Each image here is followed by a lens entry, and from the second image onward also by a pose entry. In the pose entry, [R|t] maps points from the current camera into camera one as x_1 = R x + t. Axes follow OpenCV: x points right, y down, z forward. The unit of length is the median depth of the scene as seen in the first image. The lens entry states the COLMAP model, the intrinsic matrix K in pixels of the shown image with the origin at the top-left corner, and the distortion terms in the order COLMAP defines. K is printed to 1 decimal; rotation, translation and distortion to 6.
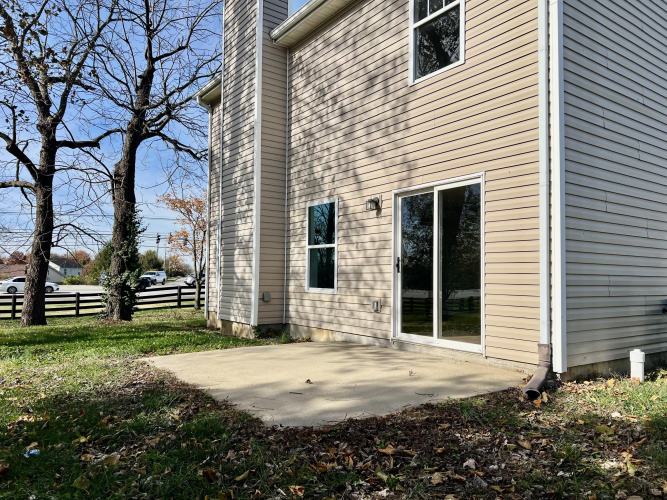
lens RADIAL K [[500.3, 0, 337.9], [0, 500.3, 254.4], [0, 0, 1]] dist [0.114568, -0.173206]
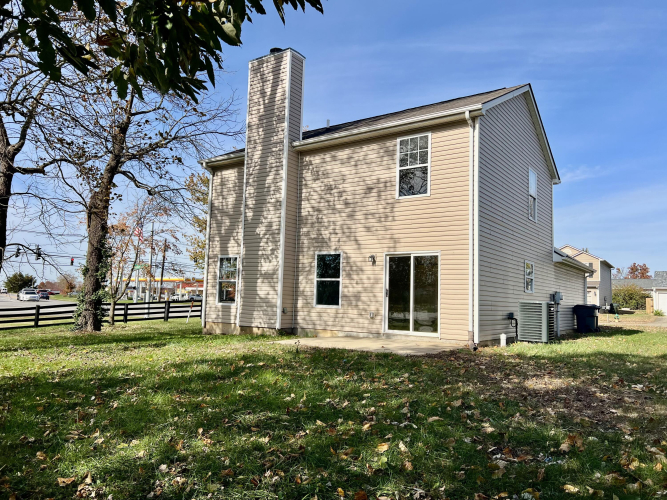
lens RADIAL K [[500.3, 0, 337.9], [0, 500.3, 254.4], [0, 0, 1]] dist [0.114568, -0.173206]
pose [[0.943686, 0.044127, 0.327888, -0.562259], [-0.032250, 0.998615, -0.041574, -0.032483], [-0.329268, 0.028658, 0.943801, -0.587389]]
